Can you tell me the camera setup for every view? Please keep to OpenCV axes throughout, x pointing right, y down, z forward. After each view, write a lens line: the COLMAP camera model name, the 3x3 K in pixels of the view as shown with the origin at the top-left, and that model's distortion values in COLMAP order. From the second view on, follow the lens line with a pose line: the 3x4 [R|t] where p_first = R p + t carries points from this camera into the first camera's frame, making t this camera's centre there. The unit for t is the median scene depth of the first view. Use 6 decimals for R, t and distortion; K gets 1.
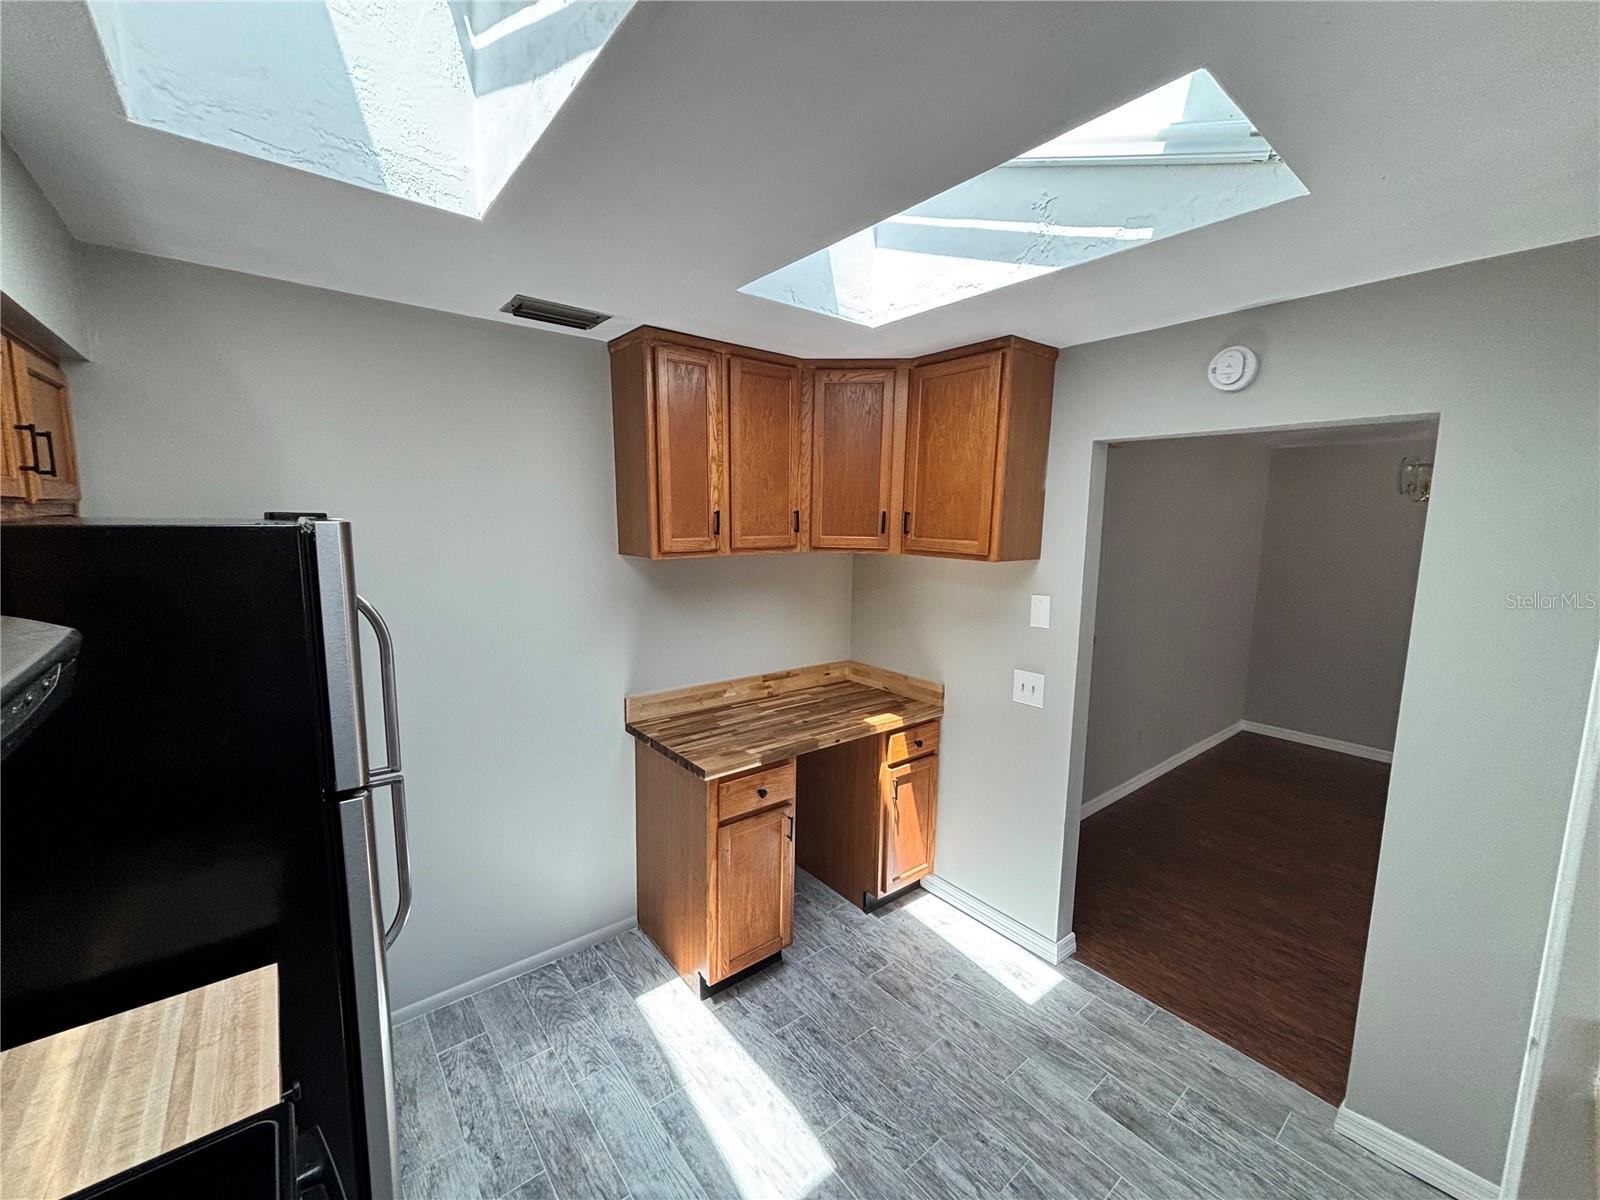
lens RADIAL K [[646.3, 0, 800.6], [0, 646.3, 602.0], [0, 0, 1]] dist [0.015729, -0.000024]
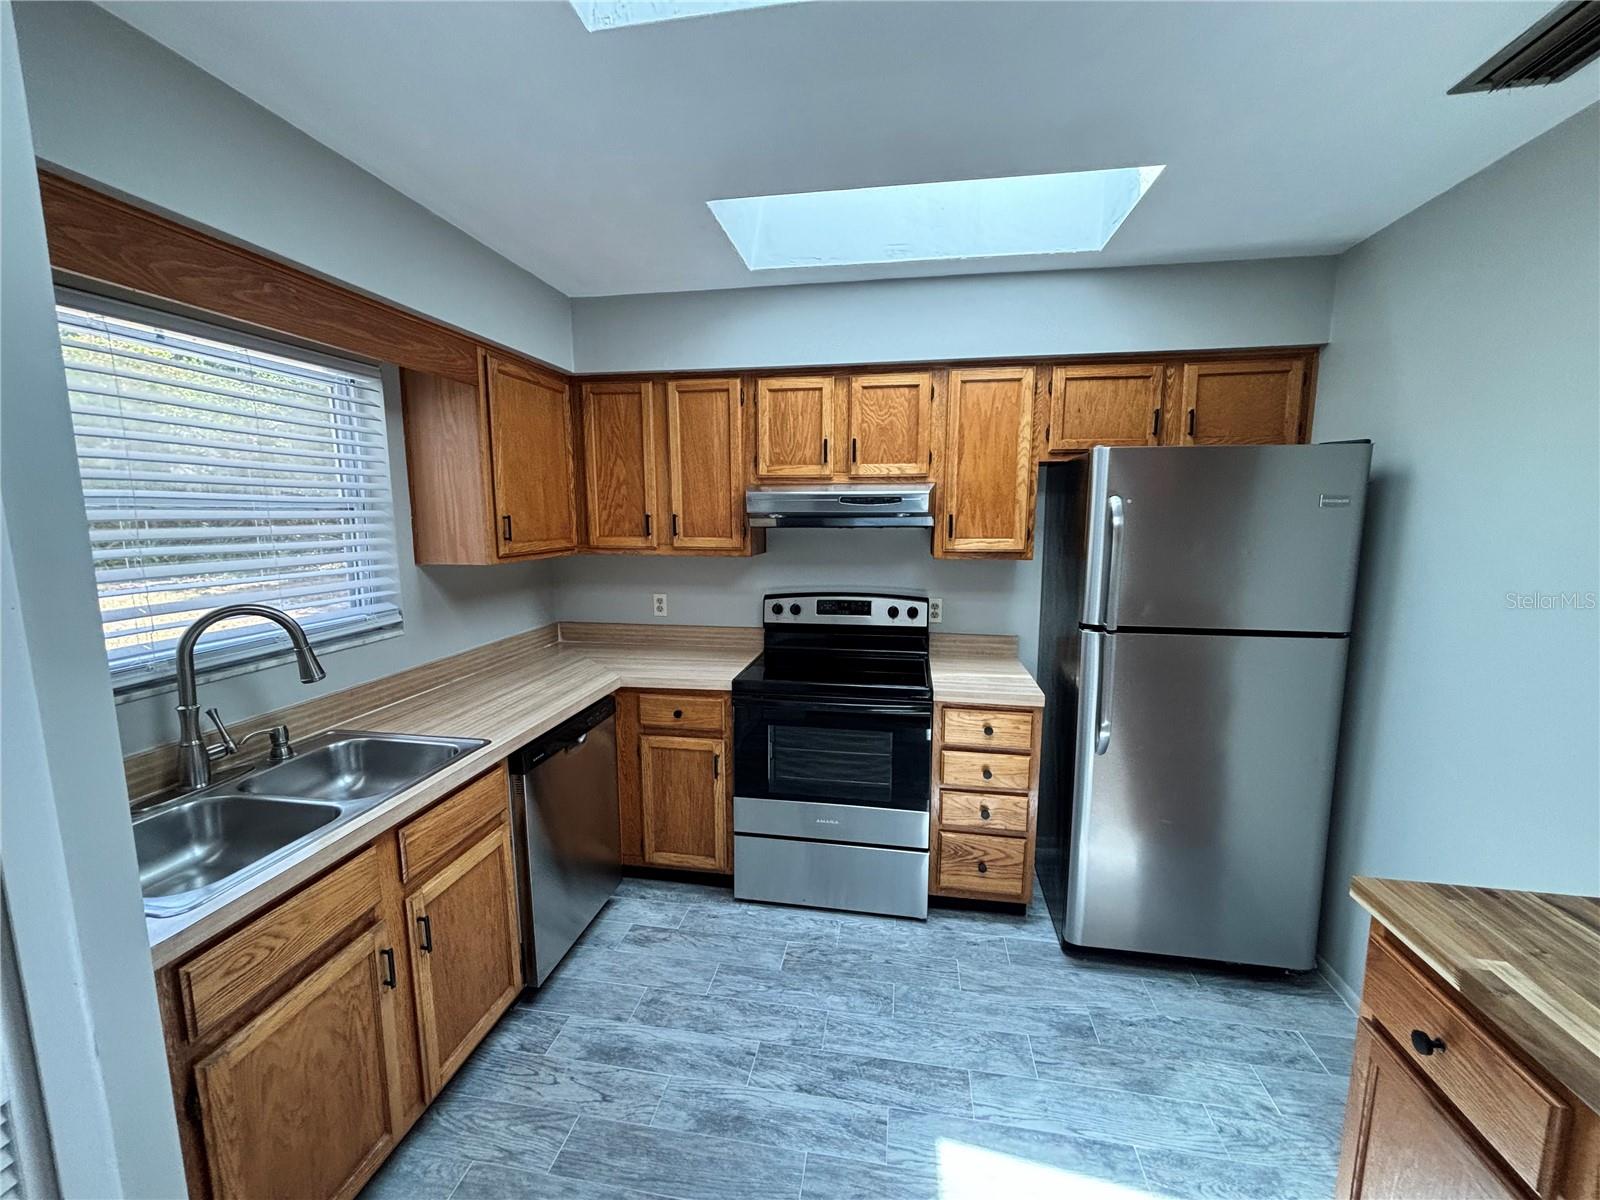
lens RADIAL K [[646.3, 0, 798.7], [0, 646.3, 604.3], [0, 0, 1]] dist [0.015729, -0.000024]
pose [[-0.754529, 0.072761, -0.652221, 0.596502], [-0.100799, 0.969193, 0.224733, -0.028508], [0.648480, 0.235310, -0.723950, 1.203205]]
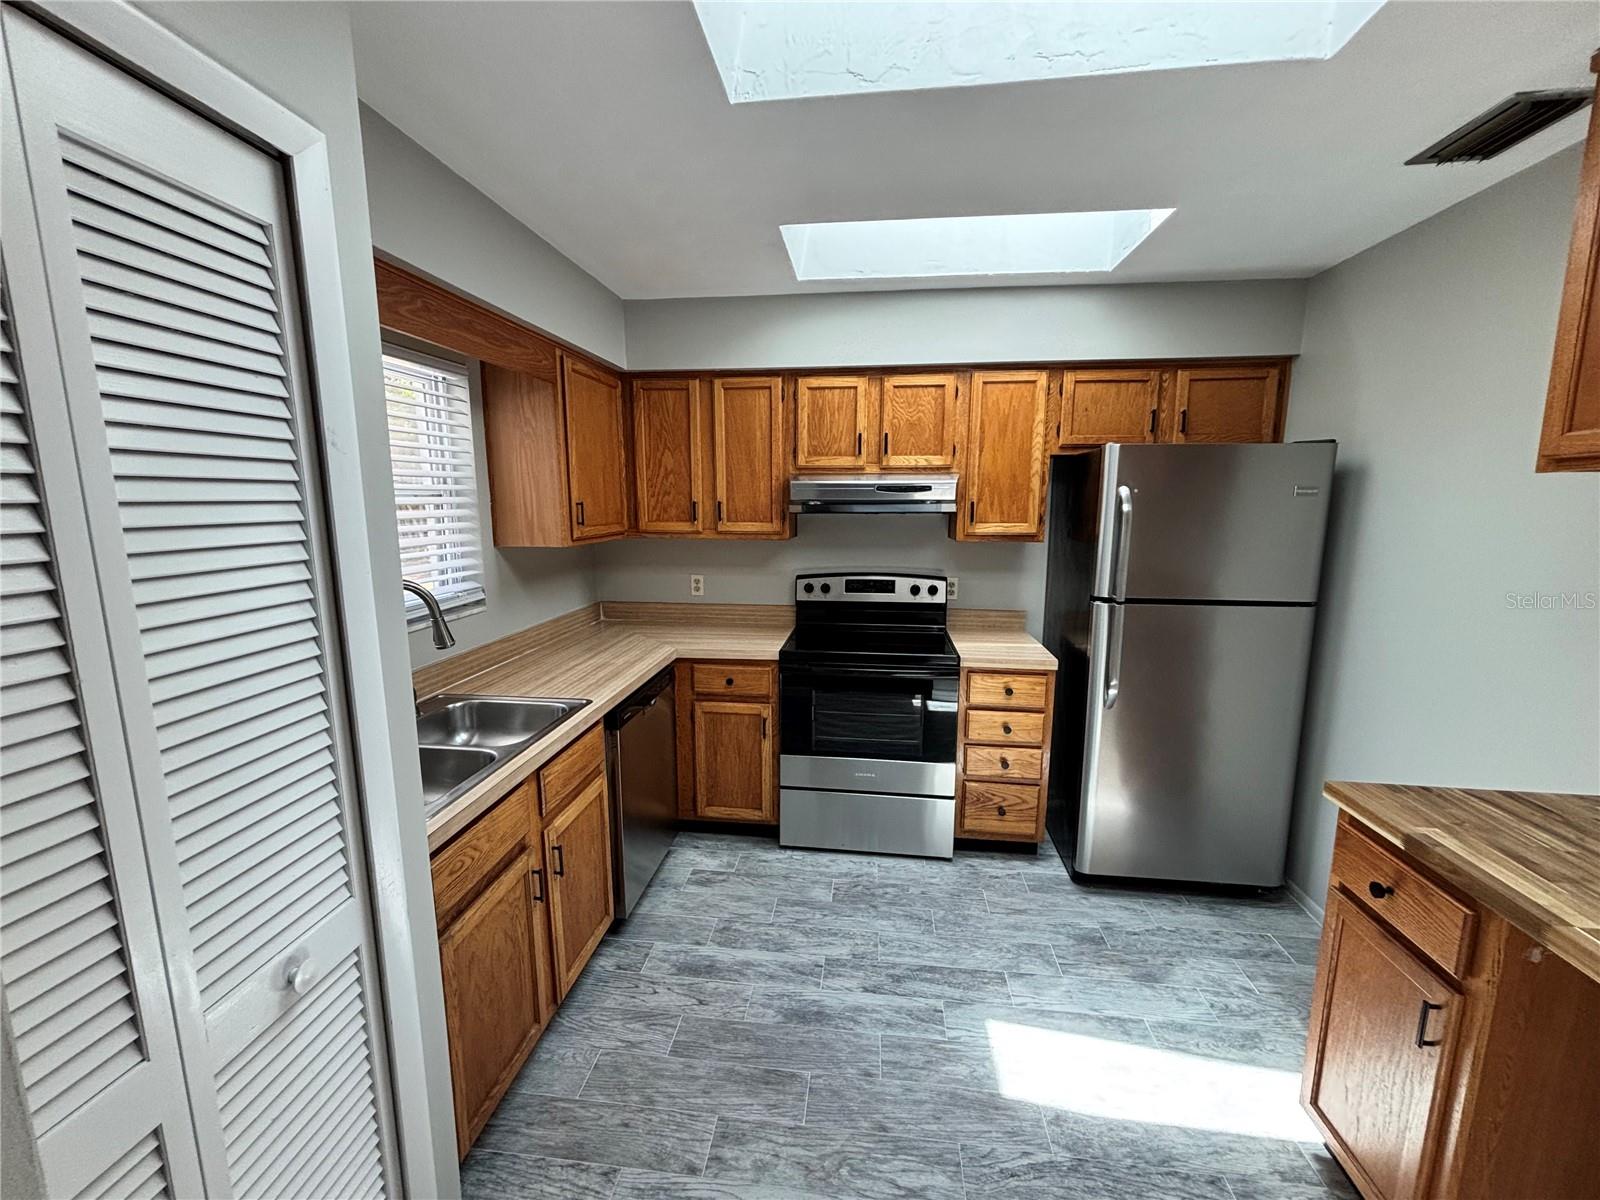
lens RADIAL K [[646.3, 0, 800.3], [0, 646.3, 604.1], [0, 0, 1]] dist [0.015729, -0.000024]
pose [[-0.721200, 0.090375, -0.686806, 0.812704], [-0.107136, 0.964972, 0.239480, -0.026978], [0.684392, 0.246294, -0.686256, 1.210013]]
